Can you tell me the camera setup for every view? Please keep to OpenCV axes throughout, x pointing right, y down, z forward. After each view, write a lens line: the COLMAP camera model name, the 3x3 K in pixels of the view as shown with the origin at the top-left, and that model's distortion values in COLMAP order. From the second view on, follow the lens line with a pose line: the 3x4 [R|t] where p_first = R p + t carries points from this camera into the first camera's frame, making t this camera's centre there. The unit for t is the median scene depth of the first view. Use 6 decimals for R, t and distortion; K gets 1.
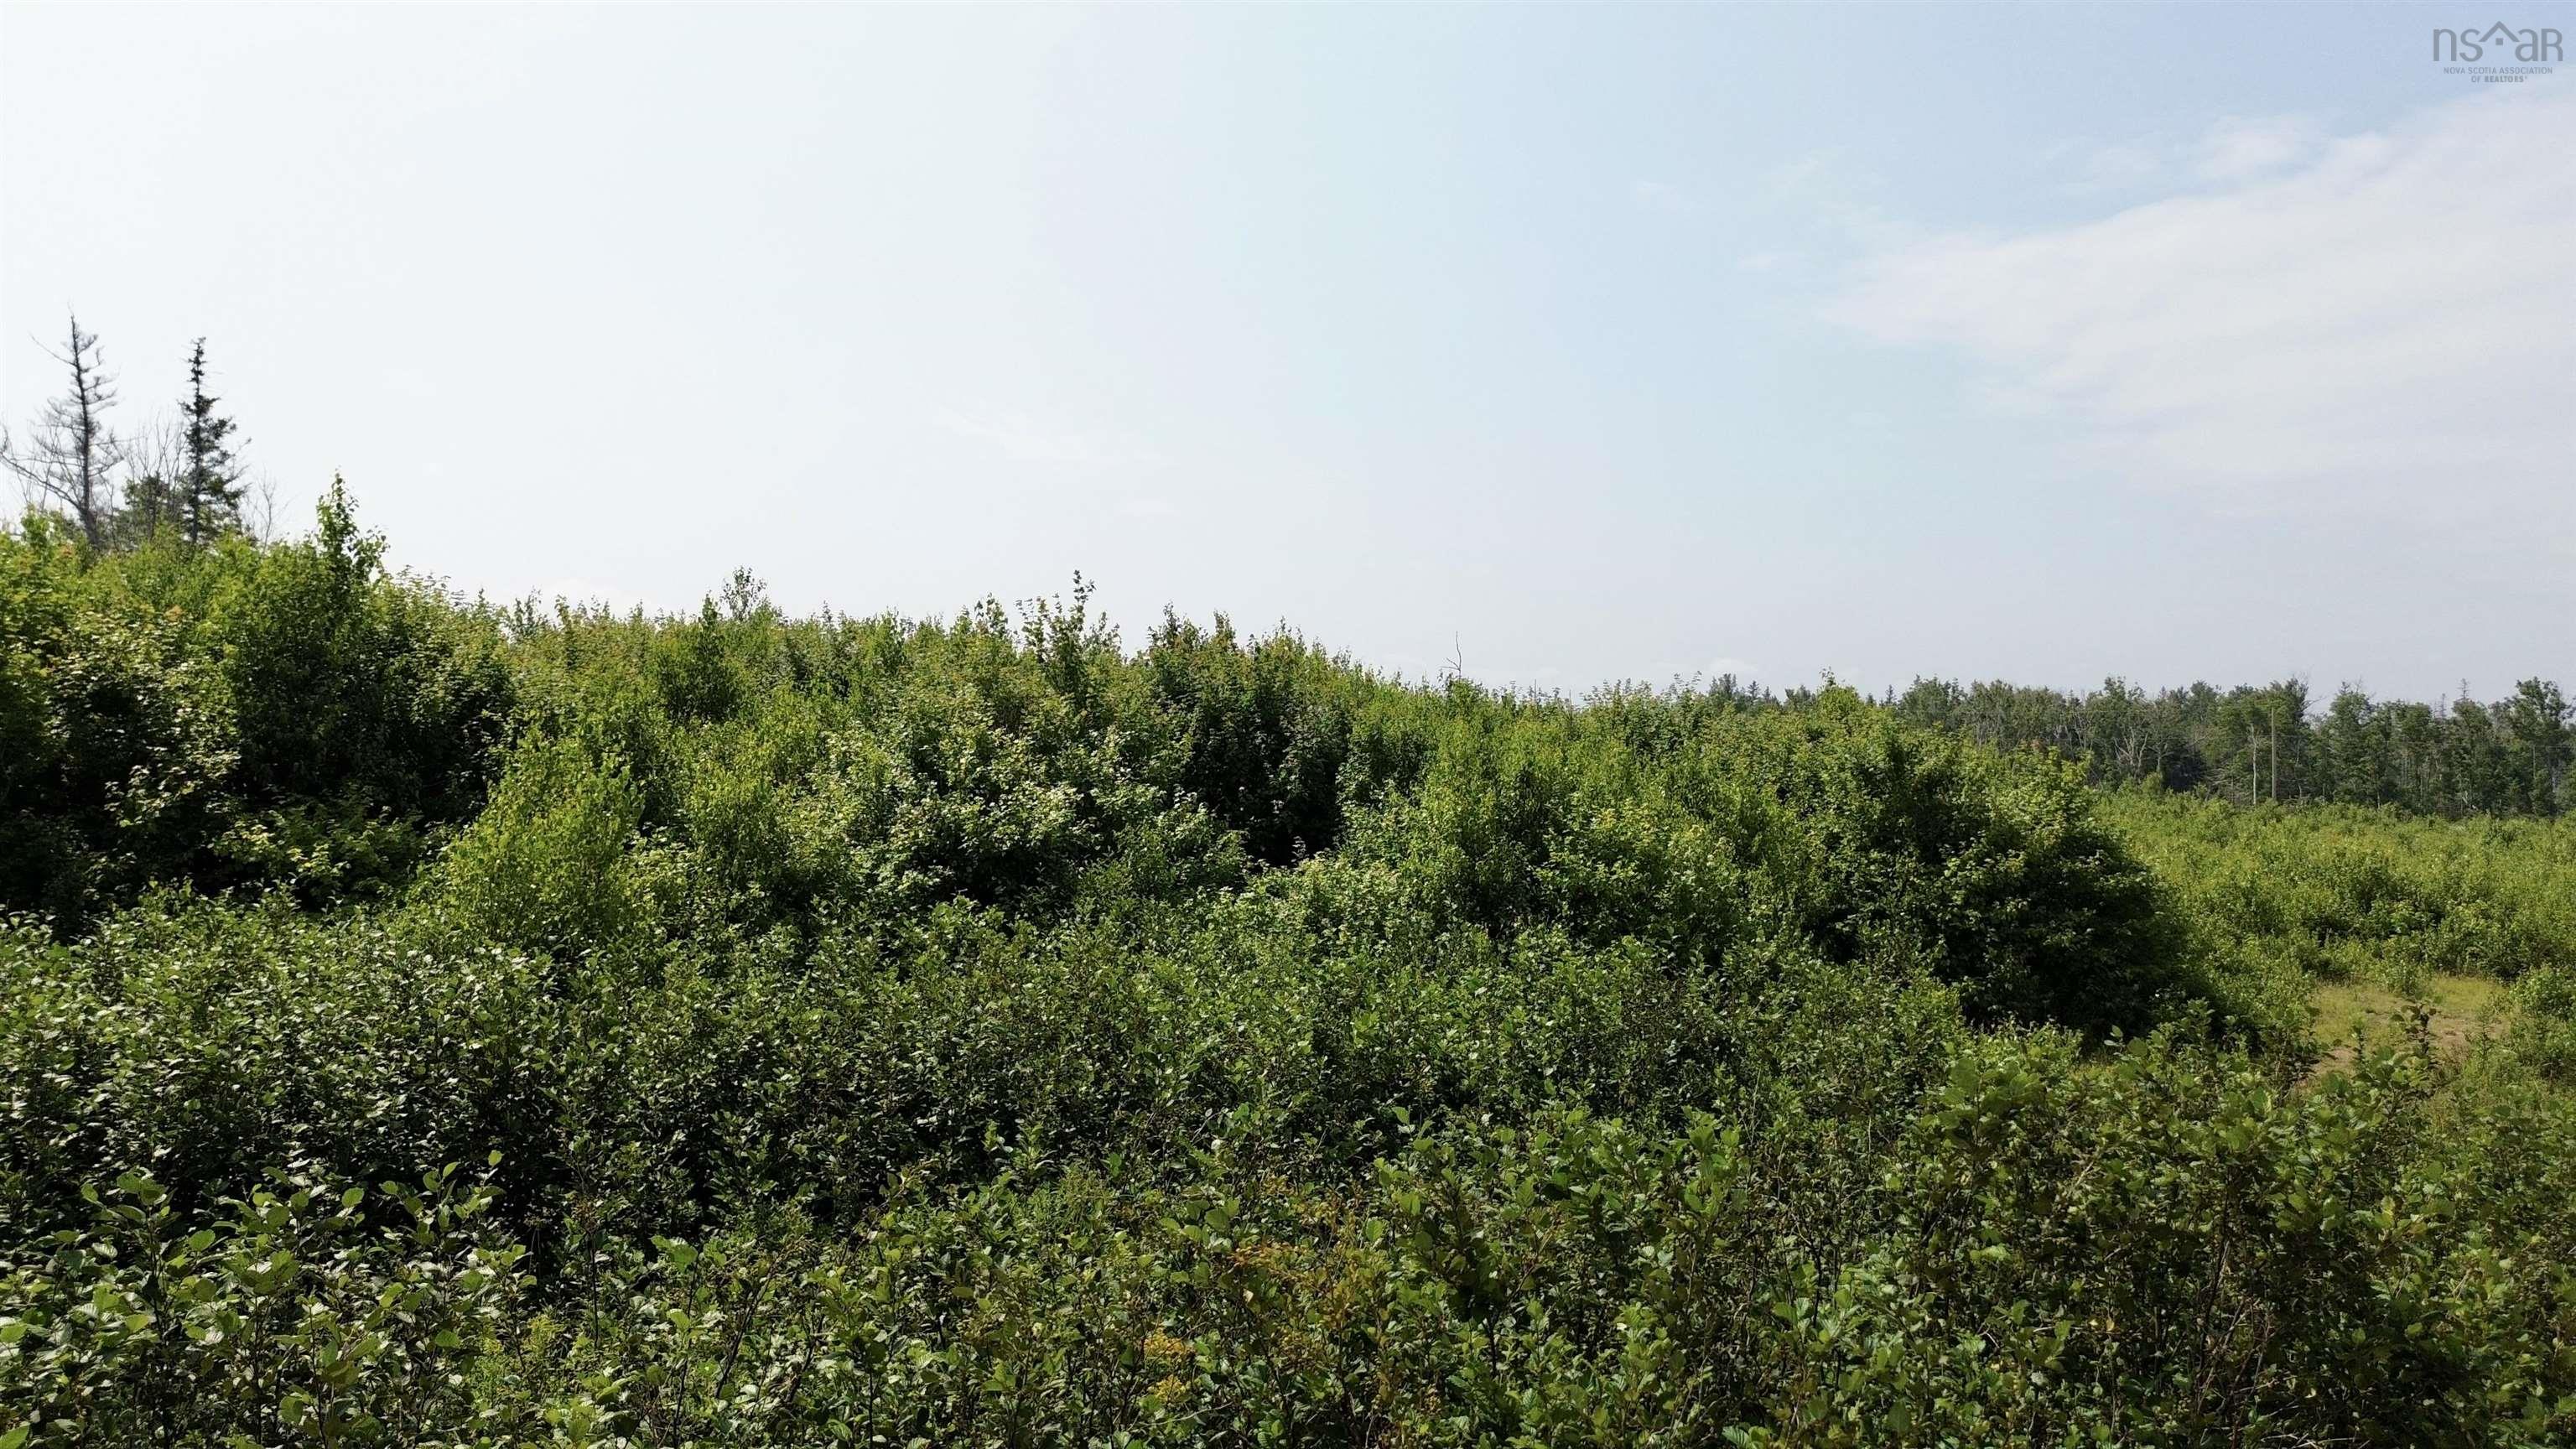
lens RADIAL K [[1799.2, 0, 1297.6], [0, 1799.2, 721.3], [0, 0, 1]] dist [0.067404, -0.069259]
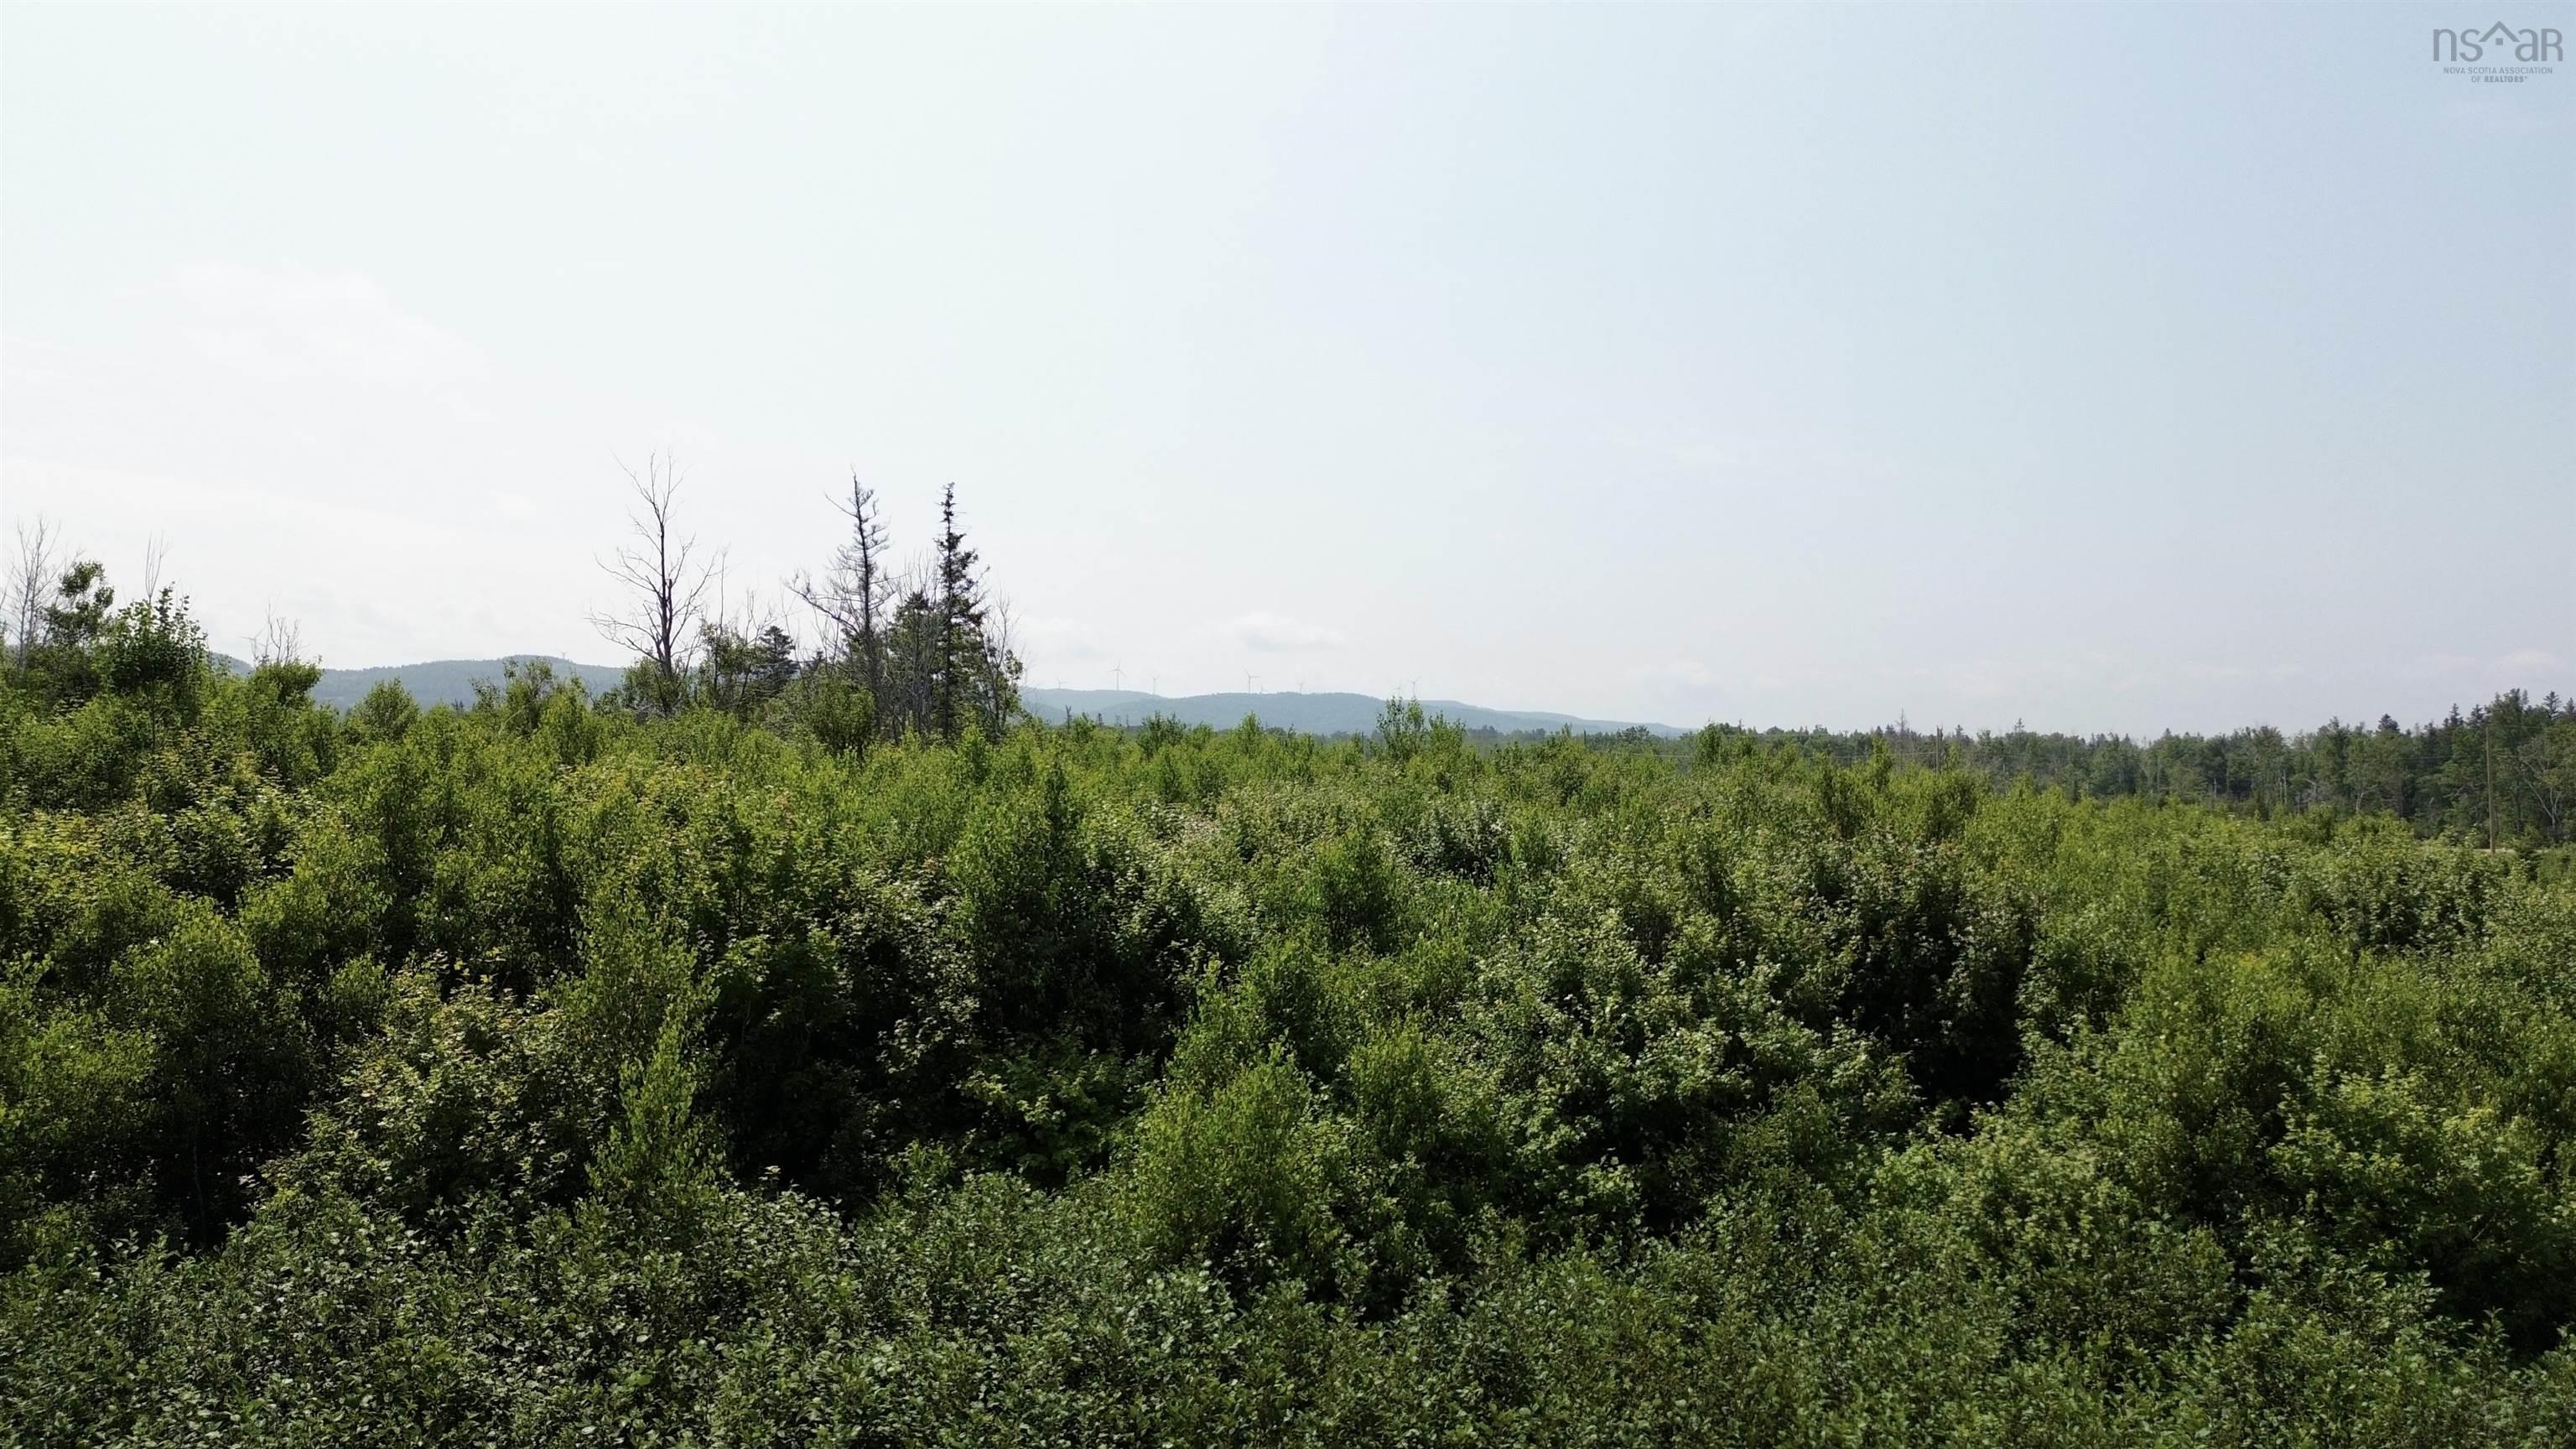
lens RADIAL K [[1799.2, 0, 1293.7], [0, 1799.2, 705.7], [0, 0, 1]] dist [0.067404, -0.069259]
pose [[0.937794, -0.014963, -0.346869, -0.000540], [0.009674, 0.999809, -0.016974, -0.123351], [0.347056, 0.012563, 0.937760, 0.005565]]
